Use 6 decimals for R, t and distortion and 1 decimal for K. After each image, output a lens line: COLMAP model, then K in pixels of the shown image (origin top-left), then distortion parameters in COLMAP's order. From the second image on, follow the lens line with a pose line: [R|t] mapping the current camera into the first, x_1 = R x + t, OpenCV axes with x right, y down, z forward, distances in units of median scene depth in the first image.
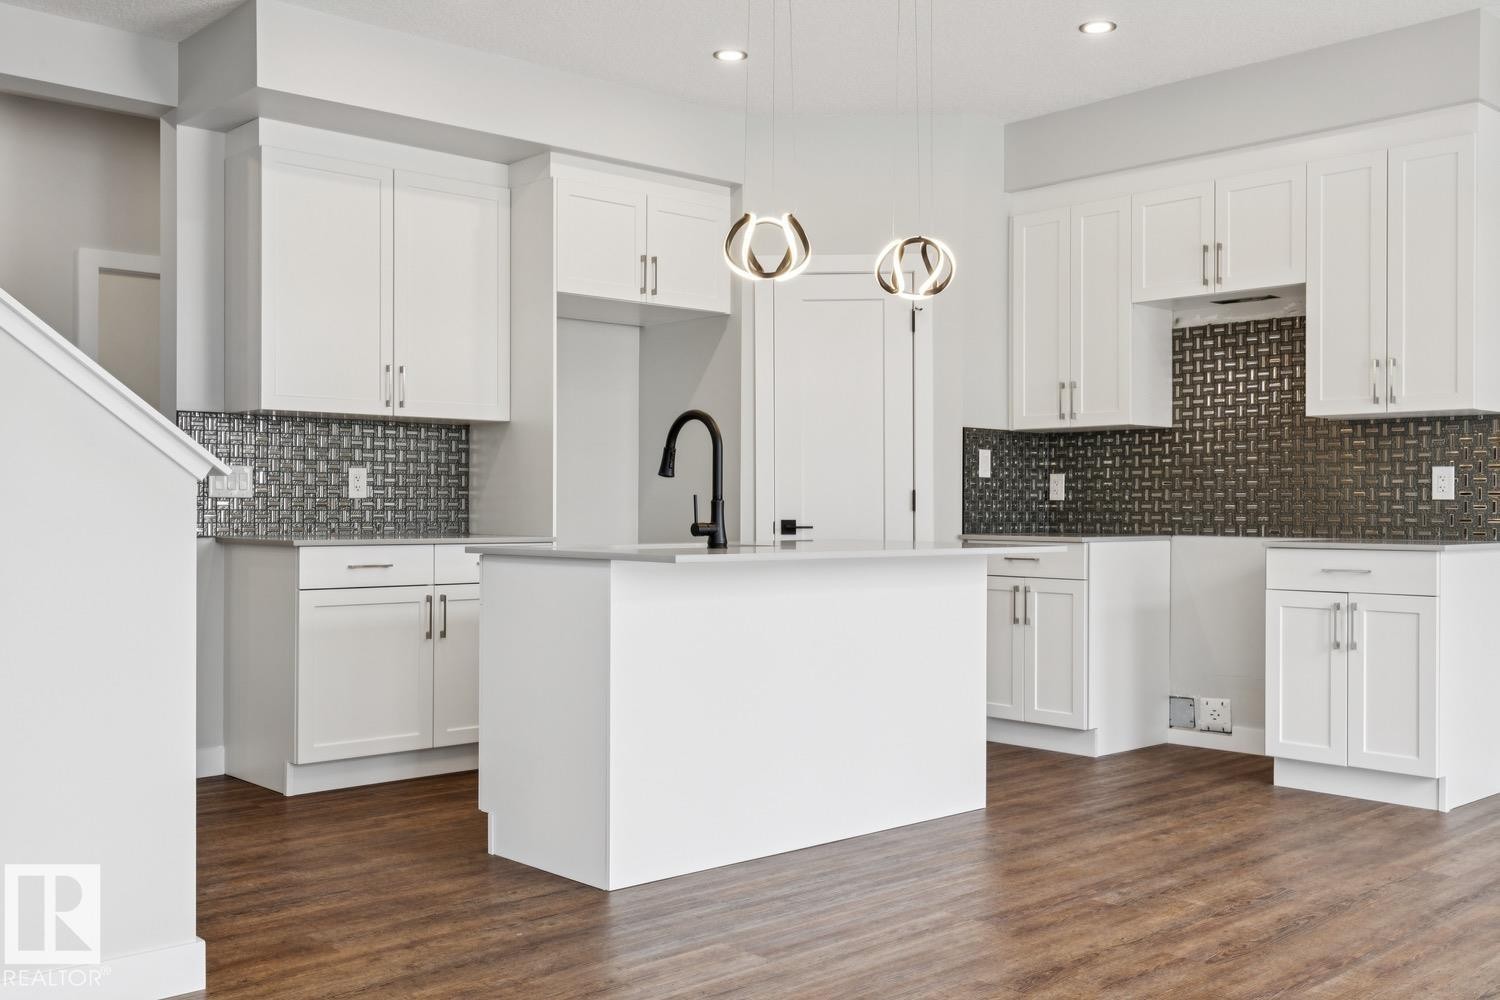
lens RADIAL K [[1425.7, 0, 749.4], [0, 1425.7, 502.9], [0, 0, 1]] dist [0.012056, 0.000000]
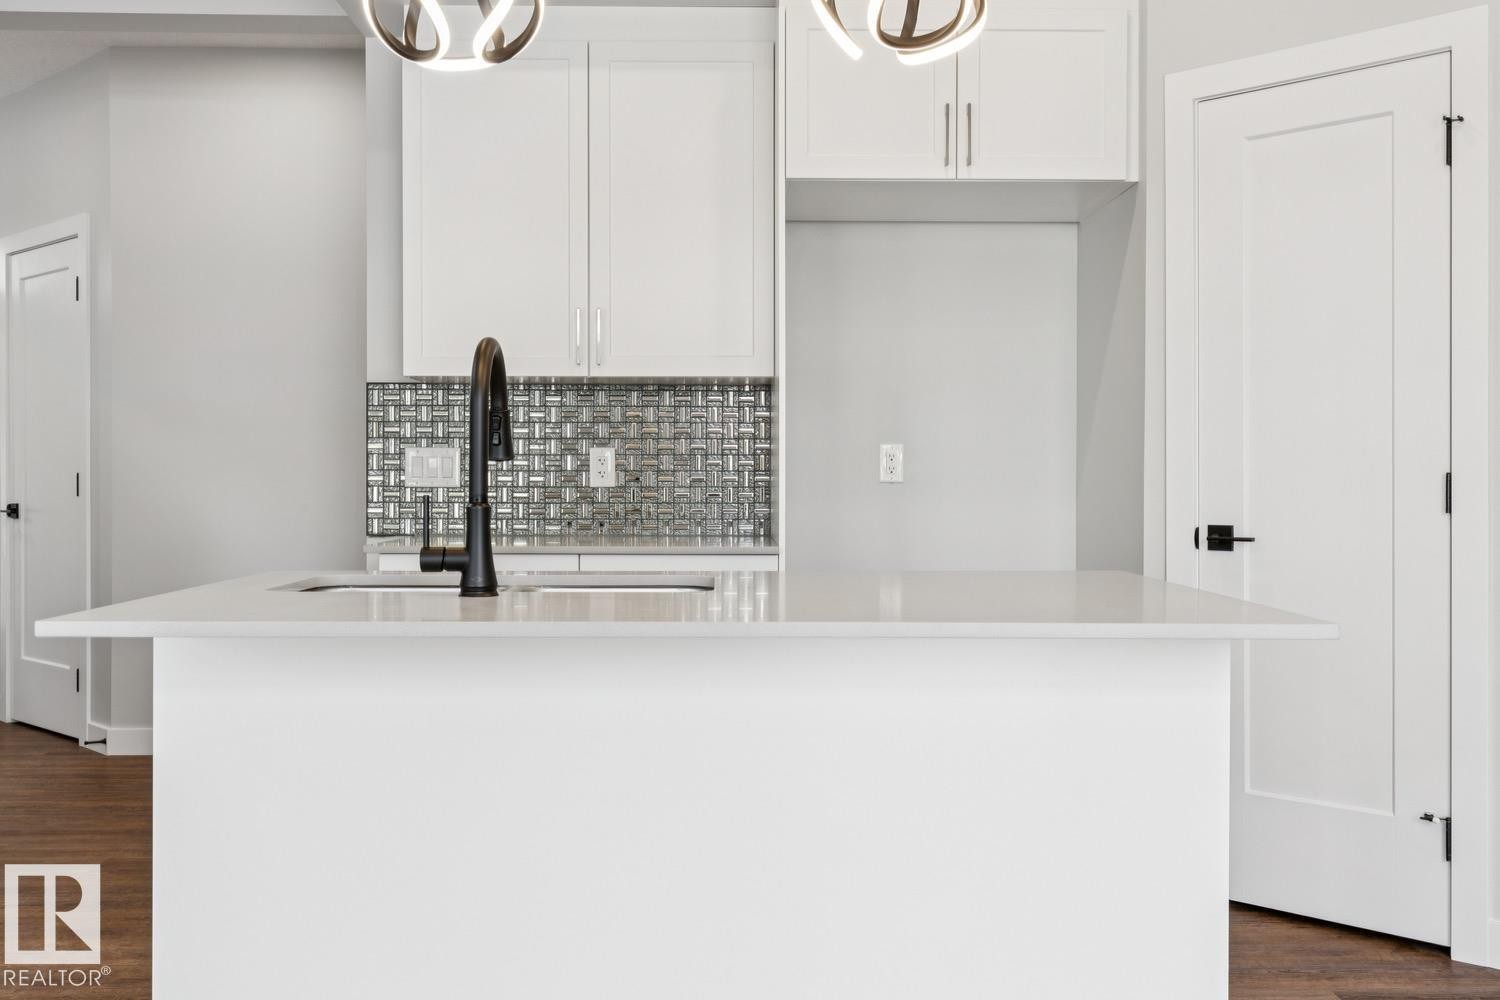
lens RADIAL K [[1425.7, 0, 742.1], [0, 1425.7, 491.9], [0, 0, 1]] dist [0.012056, 0.000000]
pose [[0.749188, 0.005260, -0.662337, 0.289663], [0.002491, 0.999939, 0.010760, -0.008806], [0.662353, -0.009711, 0.749129, 0.481667]]
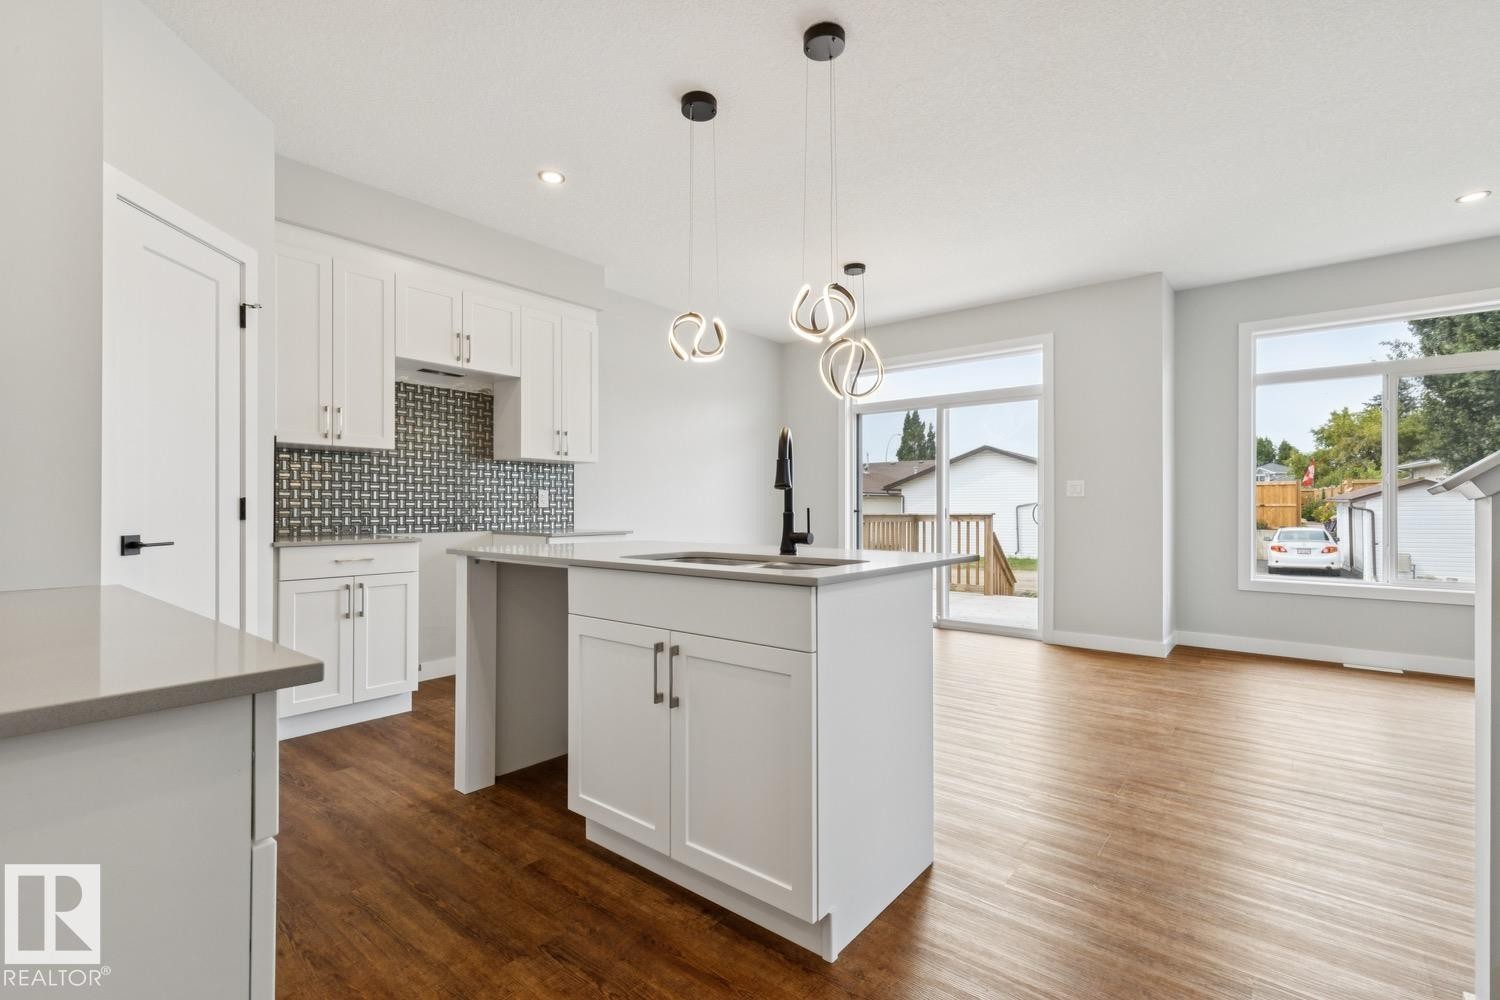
lens RADIAL K [[677.2, 0, 741.6], [0, 677.2, 507.5], [0, 0, 1]] dist [0.007636, -0.001479]
pose [[-0.134653, -0.003108, 0.990888, -0.403597], [-0.003539, 0.999990, 0.002656, -0.005159], [-0.990886, -0.003149, -0.134663, 0.800618]]
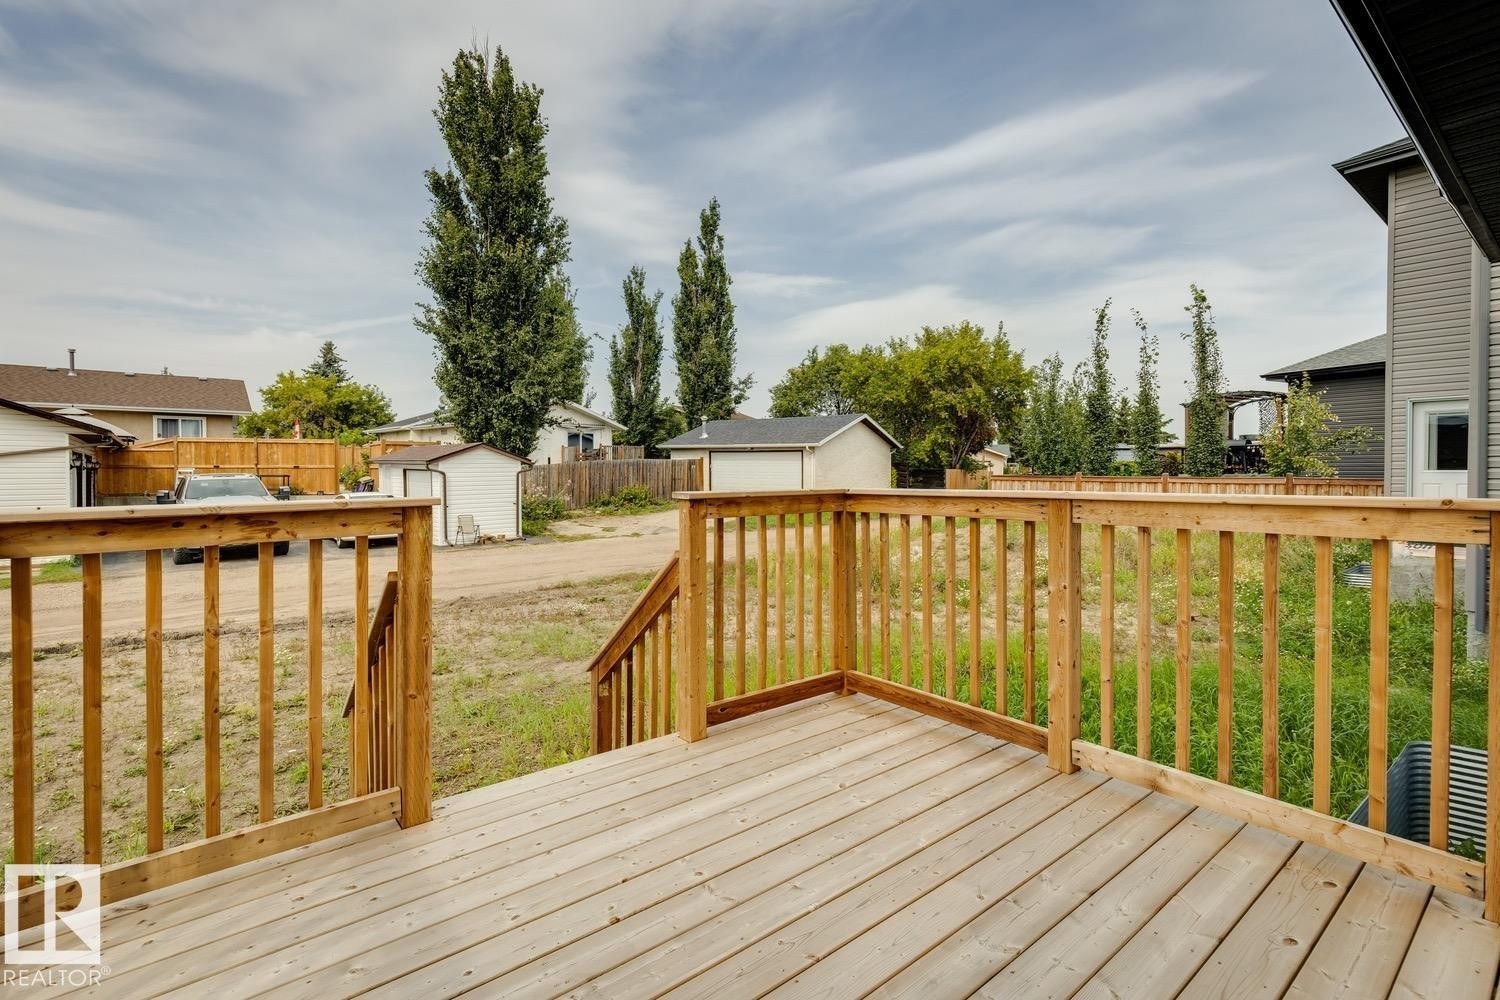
lens RADIAL K [[677.2, 0, 731.2], [0, 677.2, 483.2], [0, 0, 1]] dist [0.007636, -0.001479]
pose [[-0.996974, -0.005837, 0.077512, 0.828081], [-0.004480, 0.999834, 0.017681, -0.006038], [-0.077603, 0.017281, -0.996835, 0.399045]]
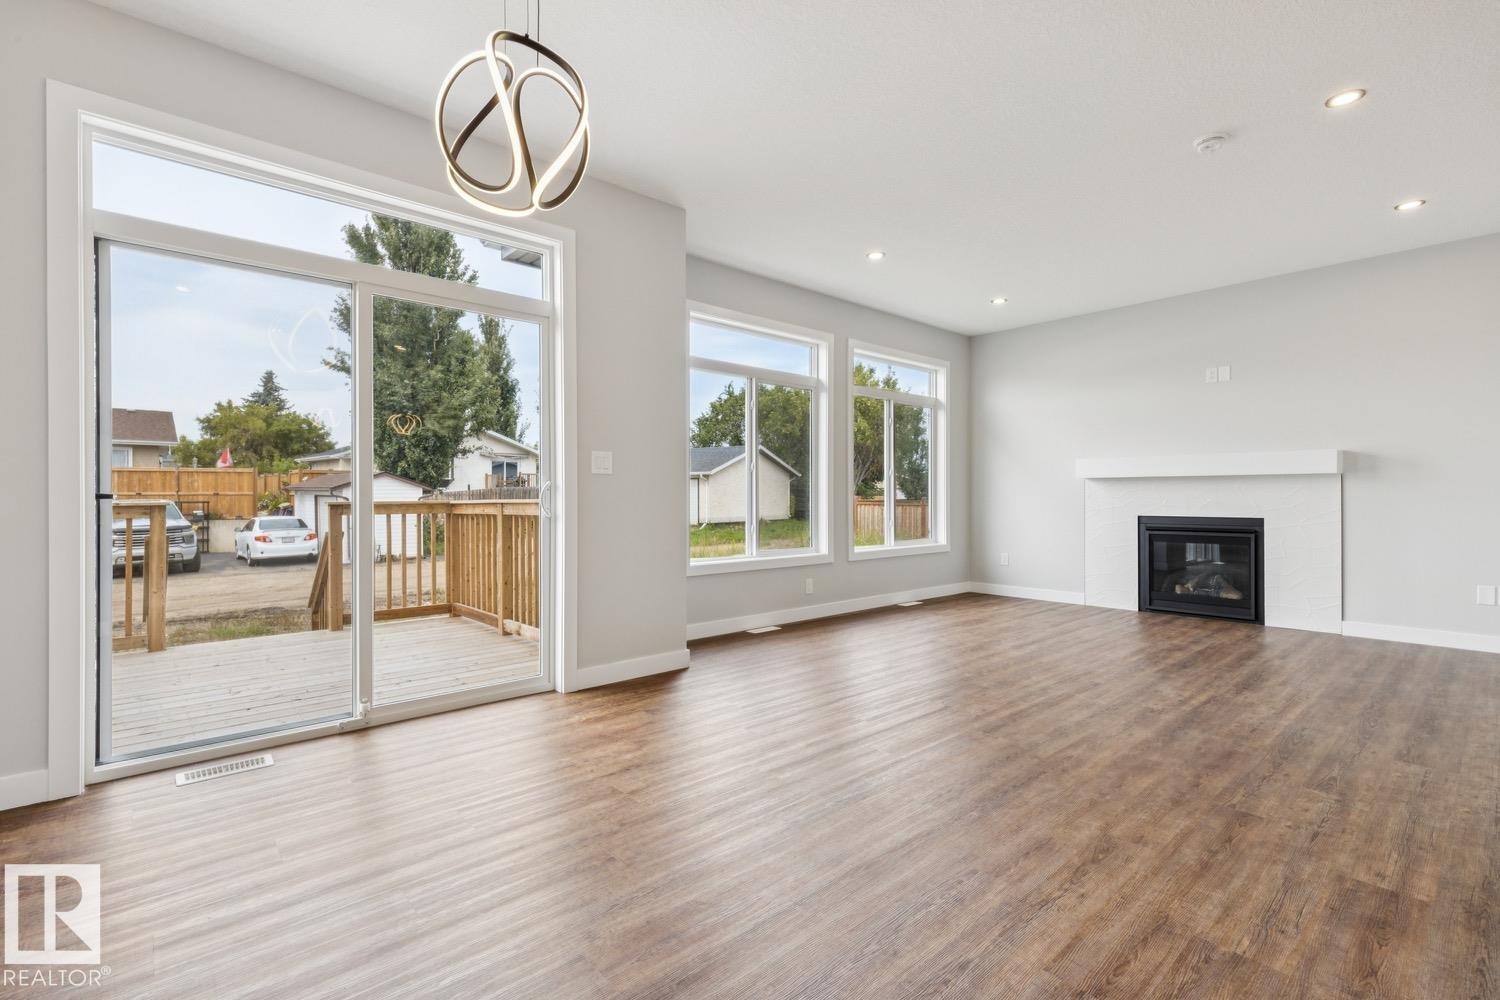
lens RADIAL K [[677.2, 0, 741.1], [0, 677.2, 500.5], [0, 0, 1]] dist [0.007636, -0.001479]
pose [[-0.999829, -0.002372, 0.018354, 0.282867], [-0.002323, 0.999994, 0.002658, 0.004016], [-0.018360, 0.002615, -0.999828, 0.876295]]
